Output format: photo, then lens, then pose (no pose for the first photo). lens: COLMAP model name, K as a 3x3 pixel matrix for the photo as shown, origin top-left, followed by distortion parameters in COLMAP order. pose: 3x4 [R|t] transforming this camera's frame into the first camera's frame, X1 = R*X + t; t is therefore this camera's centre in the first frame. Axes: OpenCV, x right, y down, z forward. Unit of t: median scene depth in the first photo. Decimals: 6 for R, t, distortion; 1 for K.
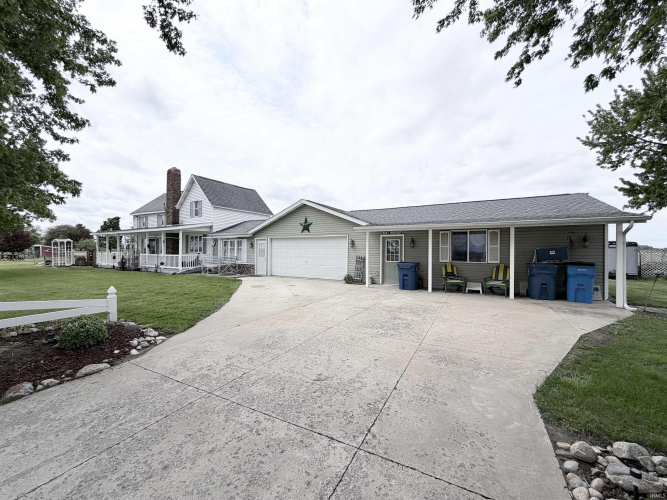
lens RADIAL K [[267.1, 0, 333.2], [0, 267.1, 250.8], [0, 0, 1]] dist [0.000262, 0.000012]
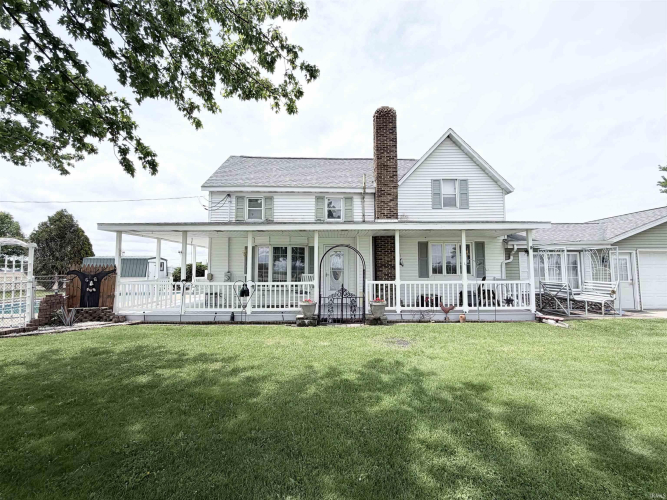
lens RADIAL K [[295.6, 0, 333.8], [0, 295.6, 250.8], [0, 0, 1]] dist [-0.001521, -0.000027]
pose [[0.852668, 0.040791, 0.520858, -0.958940], [0.010604, 0.995391, -0.095313, 0.010412], [-0.522345, 0.086794, 0.848306, 0.595311]]
